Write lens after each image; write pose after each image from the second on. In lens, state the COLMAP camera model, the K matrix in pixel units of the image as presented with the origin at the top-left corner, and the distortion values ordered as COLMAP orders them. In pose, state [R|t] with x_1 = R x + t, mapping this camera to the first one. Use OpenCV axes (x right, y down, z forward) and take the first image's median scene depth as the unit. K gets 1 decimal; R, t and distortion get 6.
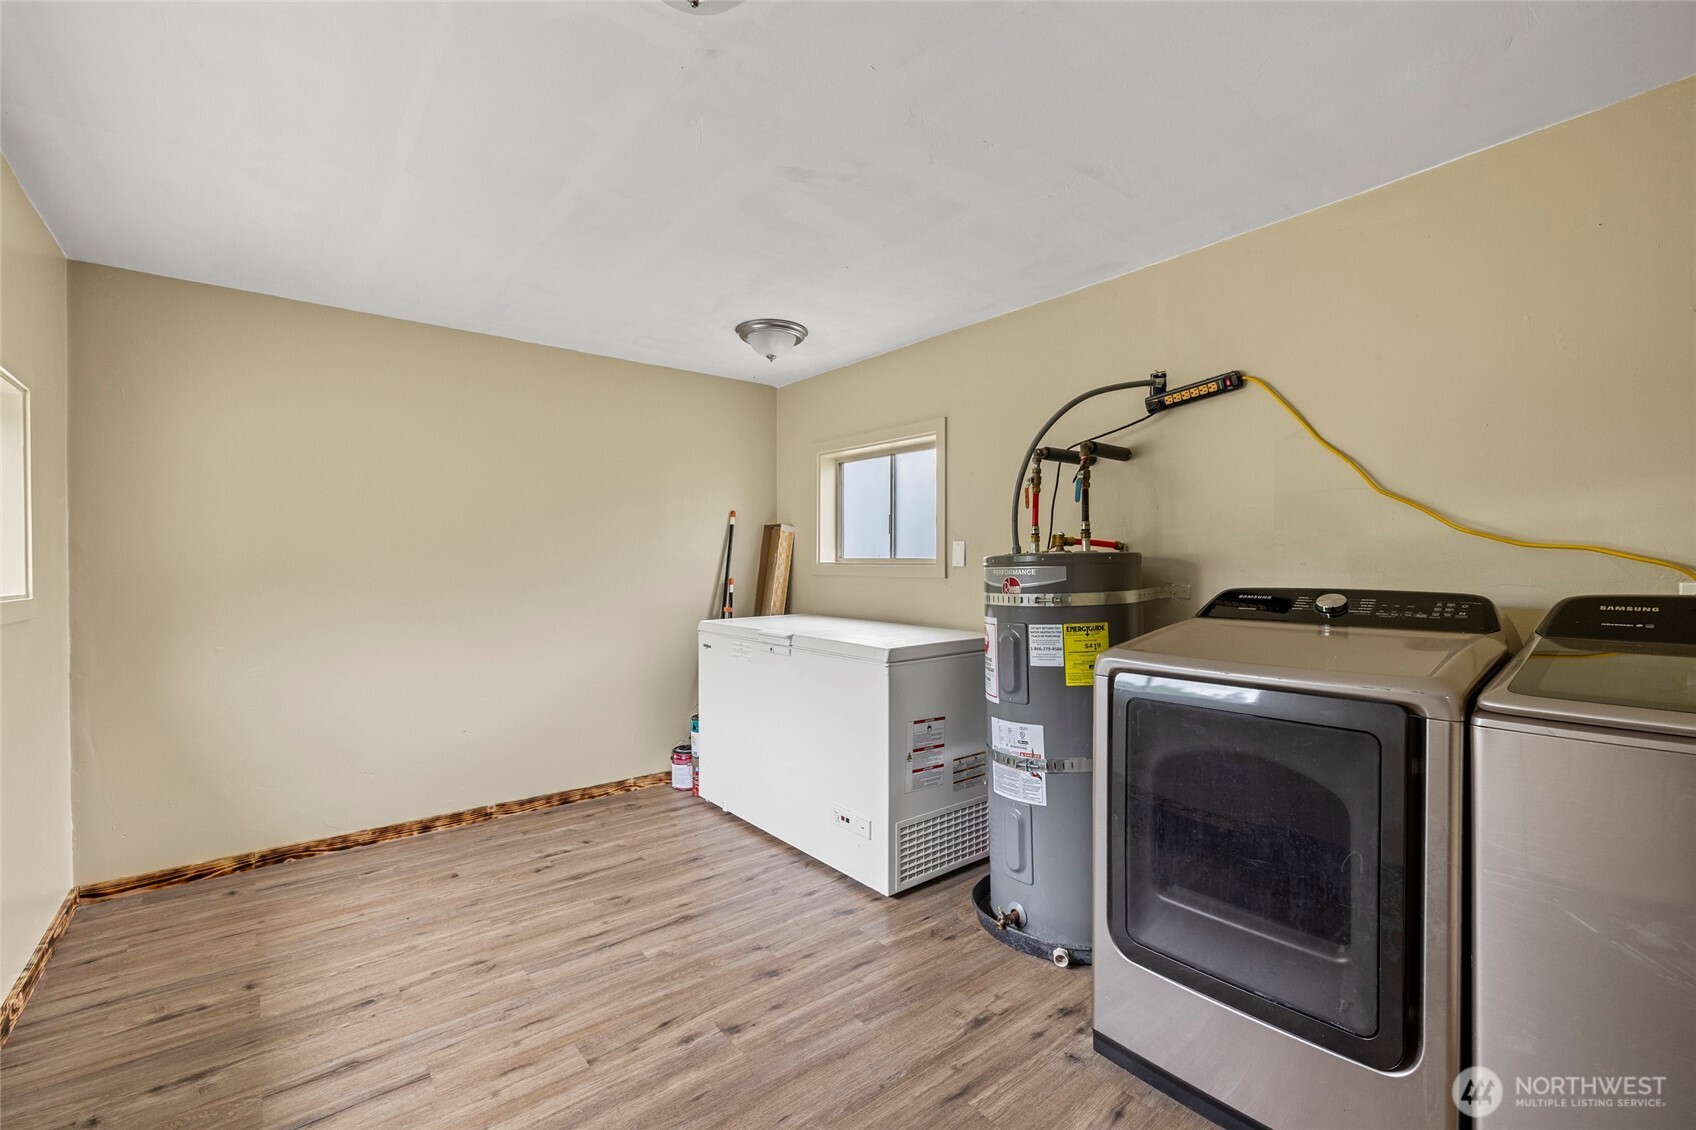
lens RADIAL K [[723.6, 0, 844.0], [0, 723.6, 556.1], [0, 0, 1]] dist [-0.002933, 0.001543]
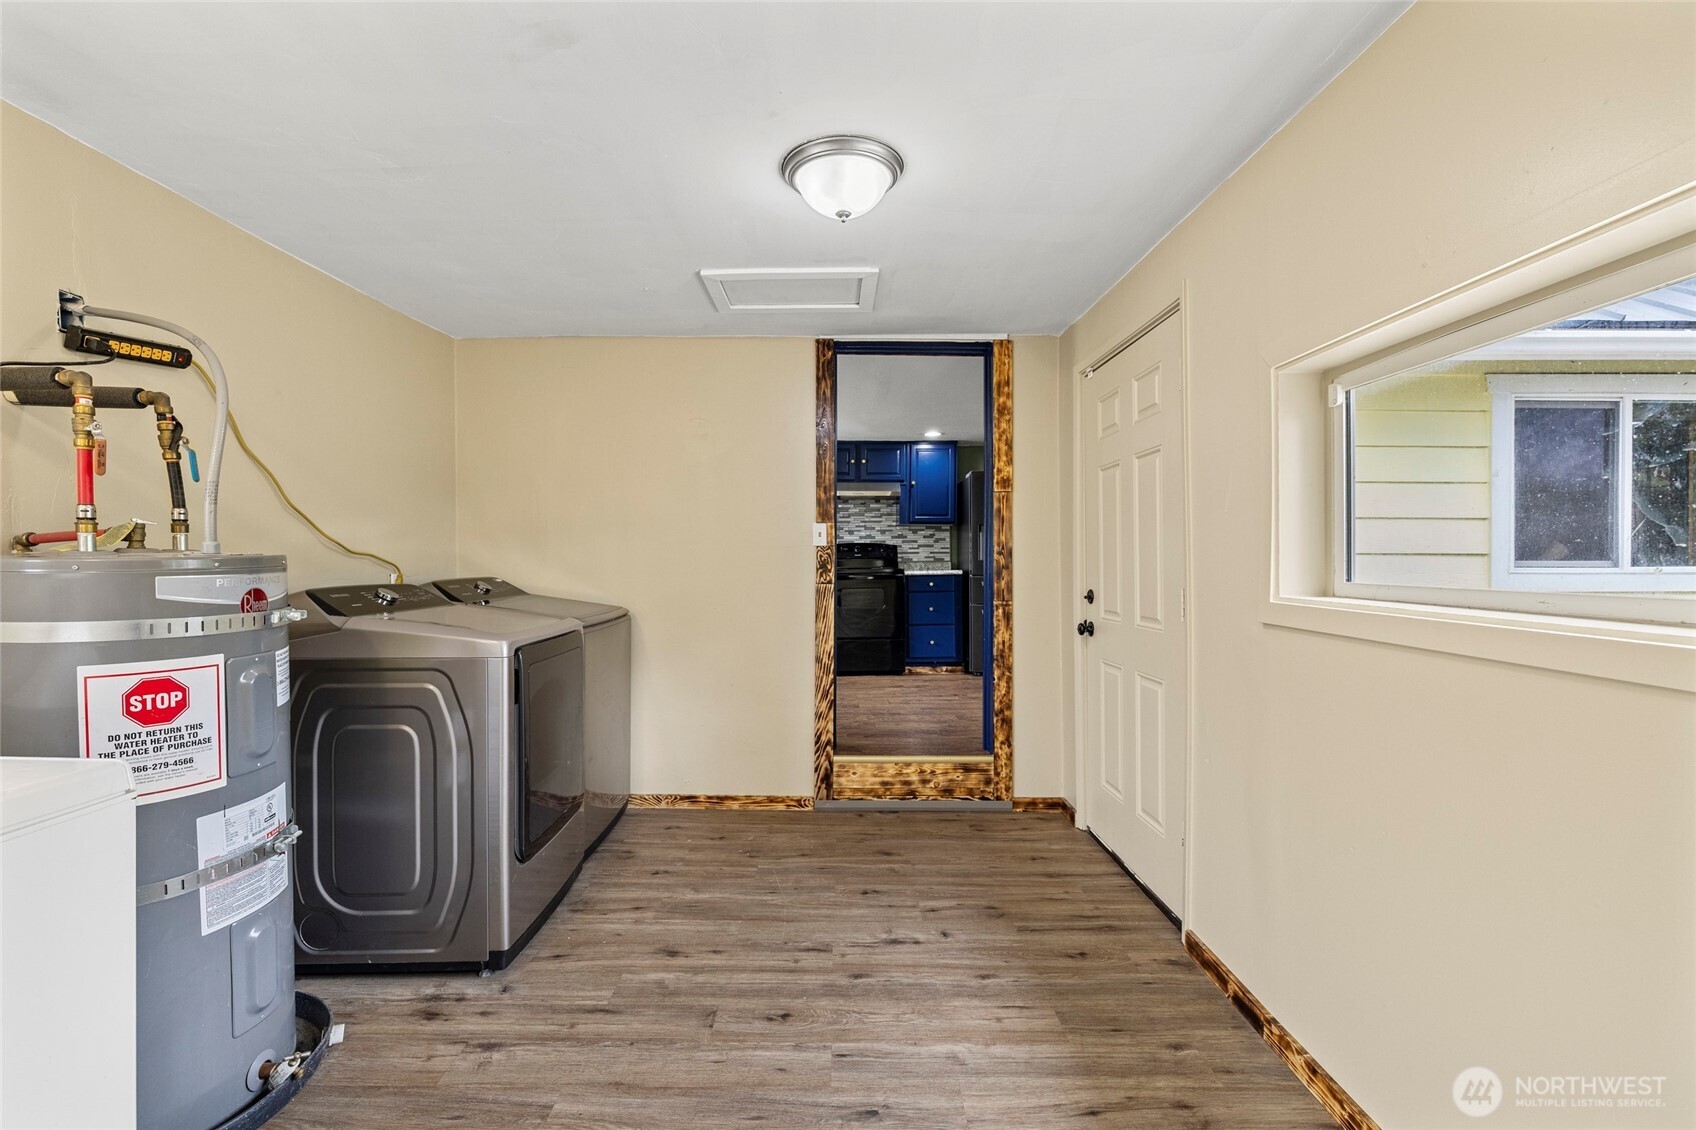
lens RADIAL K [[723.6, 0, 837.3], [0, 723.6, 572.1], [0, 0, 1]] dist [-0.002933, 0.001543]
pose [[-0.773544, -0.005848, 0.633715, -0.635366], [0.001784, 0.999933, 0.011405, 0.007131], [-0.633740, 0.009953, -0.773482, 1.190481]]
